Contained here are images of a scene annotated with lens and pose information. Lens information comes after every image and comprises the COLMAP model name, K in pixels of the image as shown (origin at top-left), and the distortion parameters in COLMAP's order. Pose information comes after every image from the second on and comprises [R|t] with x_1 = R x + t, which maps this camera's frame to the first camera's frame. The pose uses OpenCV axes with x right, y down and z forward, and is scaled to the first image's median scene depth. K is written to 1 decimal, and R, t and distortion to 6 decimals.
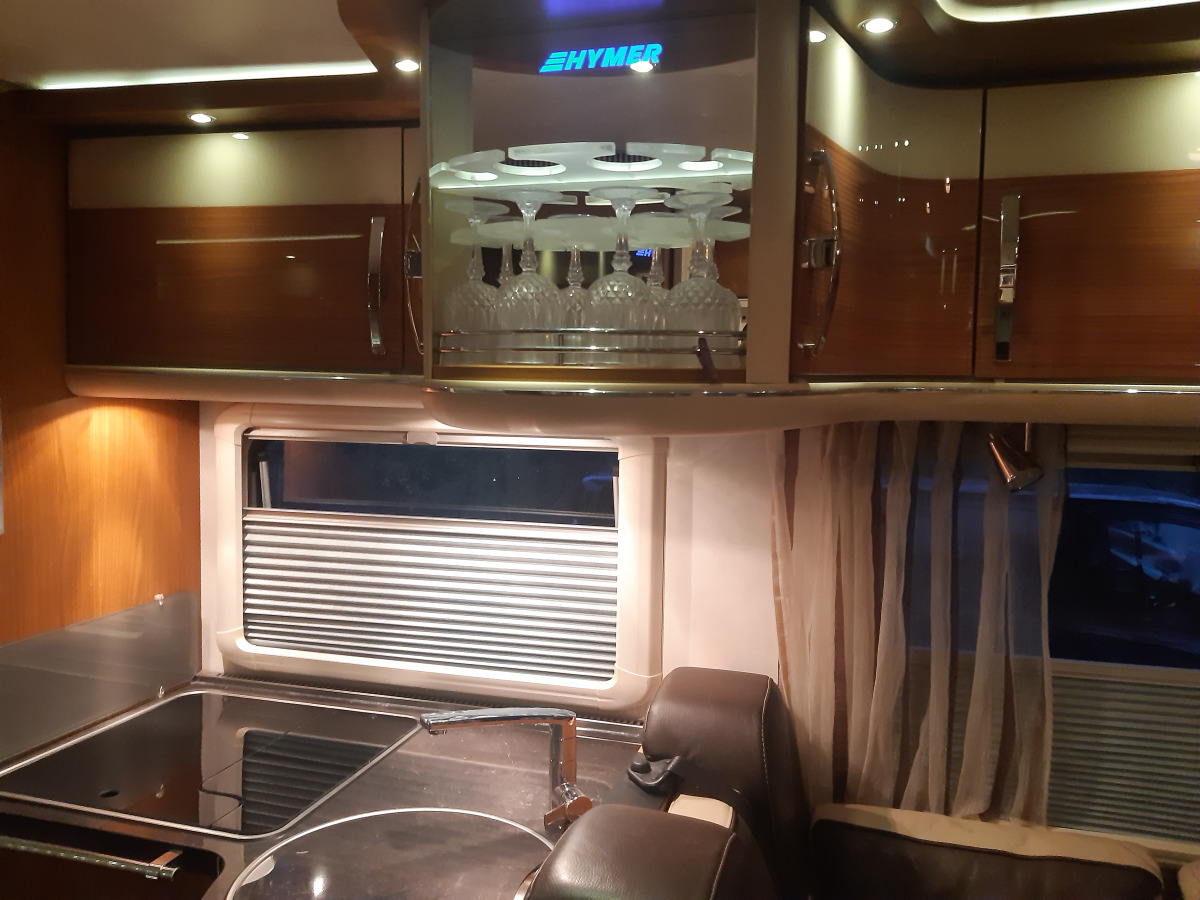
lens RADIAL K [[933.1, 0, 604.8], [0, 933.1, 445.9], [0, 0, 1]] dist [-0.000144, -0.021800]
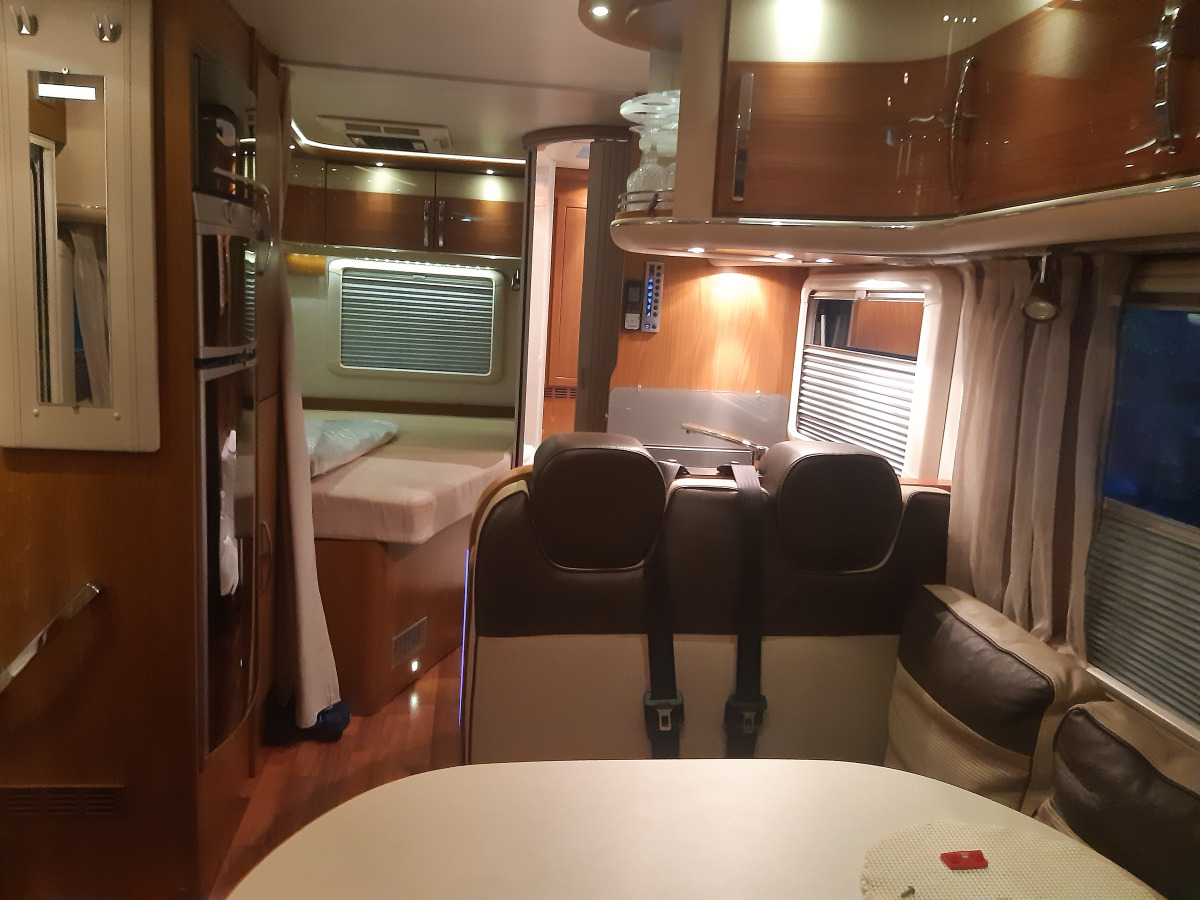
lens RADIAL K [[933.1, 0, 605.1], [0, 933.1, 449.2], [0, 0, 1]] dist [-0.000144, -0.021800]
pose [[0.404660, 0.156651, -0.900950, 1.015461], [-0.109288, 0.986442, 0.122429, 0.096915], [0.907913, 0.048921, 0.416293, 0.070419]]
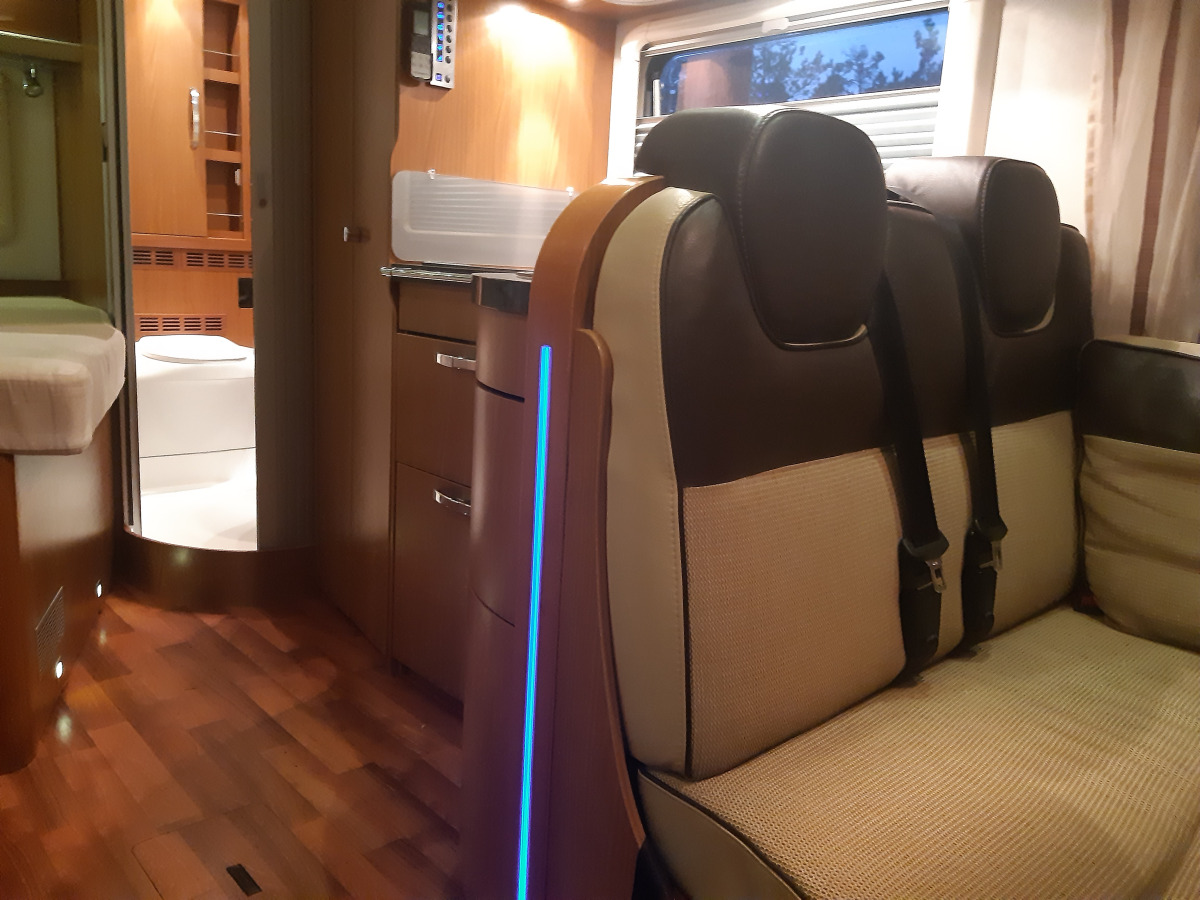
lens RADIAL K [[933.1, 0, 617.4], [0, 933.1, 462.2], [0, 0, 1]] dist [-0.000144, -0.021800]
pose [[0.861384, 0.138054, -0.488834, 0.257617], [-0.071839, 0.985795, 0.151813, 0.359957], [0.502849, -0.095652, 0.859065, -0.079544]]
